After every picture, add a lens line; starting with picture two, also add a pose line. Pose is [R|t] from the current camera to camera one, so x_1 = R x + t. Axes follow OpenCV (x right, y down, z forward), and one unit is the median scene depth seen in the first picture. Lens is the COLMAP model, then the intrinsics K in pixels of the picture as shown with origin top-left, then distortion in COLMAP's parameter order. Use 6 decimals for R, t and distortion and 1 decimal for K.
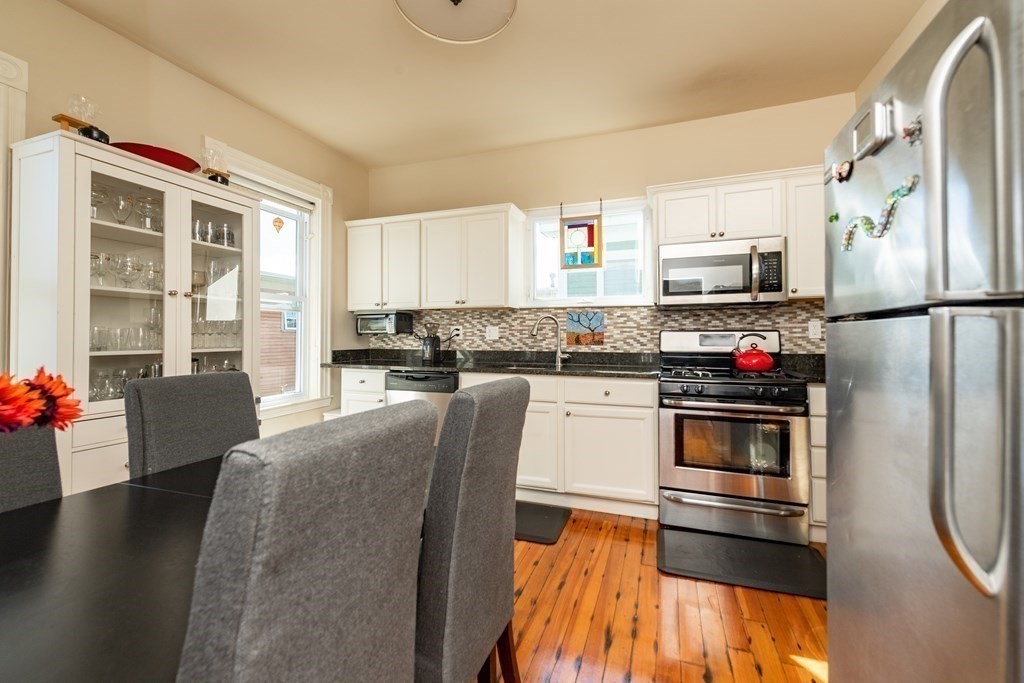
lens RADIAL K [[433.4, 0, 514.1], [0, 433.4, 334.3], [0, 0, 1]] dist [0.005413, -0.000089]
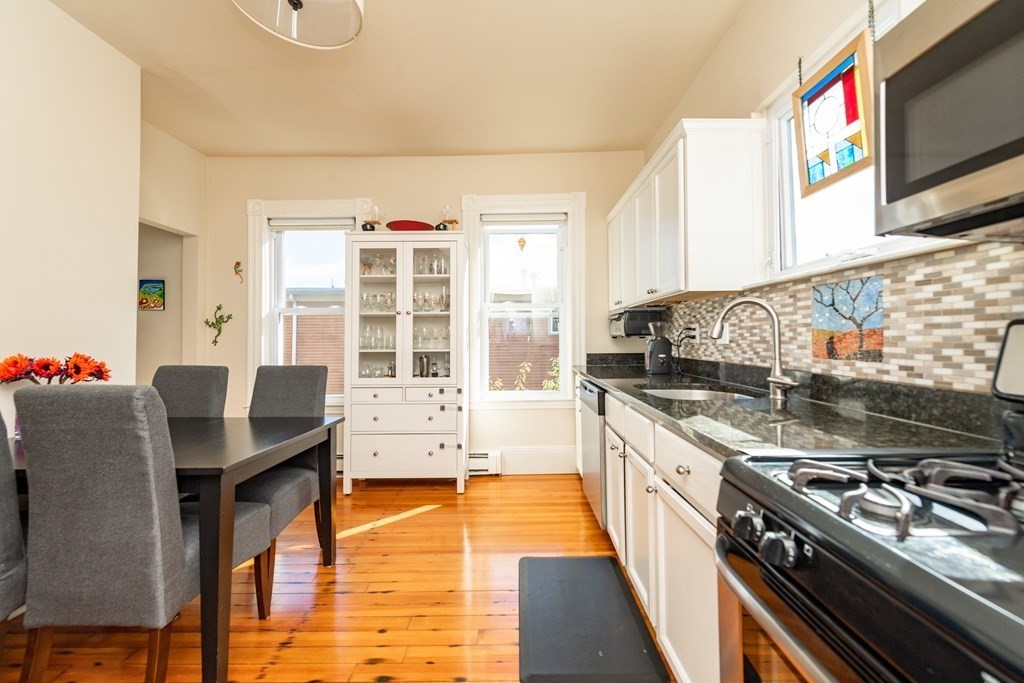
lens RADIAL K [[409.3, 0, 513.2], [0, 409.3, 340.3], [0, 0, 1]] dist [0.008364, -0.001338]
pose [[0.313874, 0.001994, -0.949463, 0.451184], [0.009194, 0.999945, 0.005139, 0.000684], [0.949420, -0.010343, 0.313838, 0.572499]]
